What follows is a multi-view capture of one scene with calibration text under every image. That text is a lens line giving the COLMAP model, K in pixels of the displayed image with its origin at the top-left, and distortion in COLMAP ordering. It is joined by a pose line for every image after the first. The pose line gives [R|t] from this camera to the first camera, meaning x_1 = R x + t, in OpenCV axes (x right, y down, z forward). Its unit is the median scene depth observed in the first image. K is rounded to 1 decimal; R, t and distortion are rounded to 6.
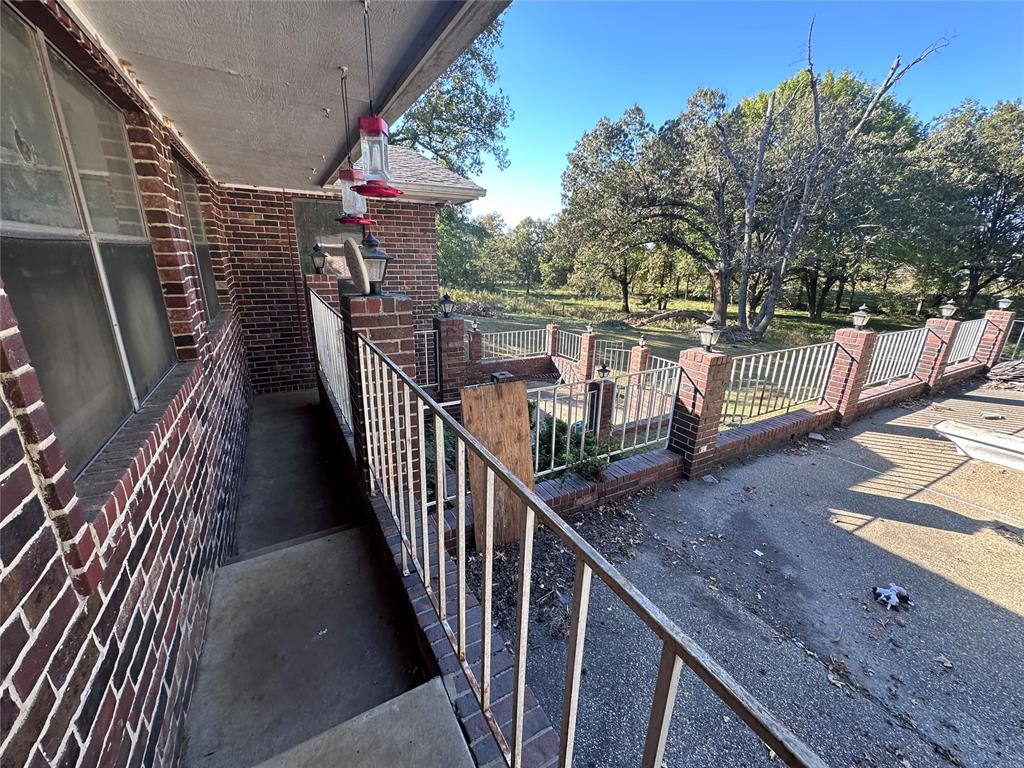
lens RADIAL K [[409.8, 0, 512.2], [0, 409.8, 385.2], [0, 0, 1]] dist [-0.004451, 0.001047]
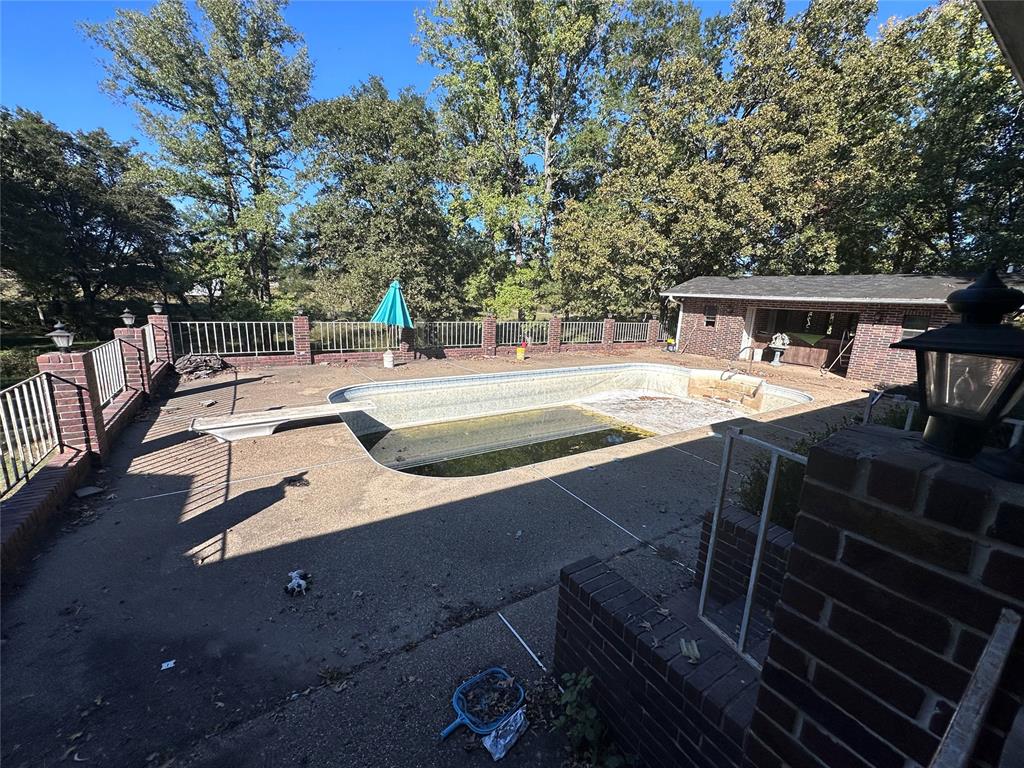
lens RADIAL K [[409.8, 0, 514.5], [0, 409.8, 382.5], [0, 0, 1]] dist [-0.004451, 0.001047]
pose [[-0.069449, -0.234331, 0.969673, -0.021225], [0.254658, 0.935651, 0.244348, -0.054284], [-0.964534, 0.263905, -0.005306, 0.170787]]
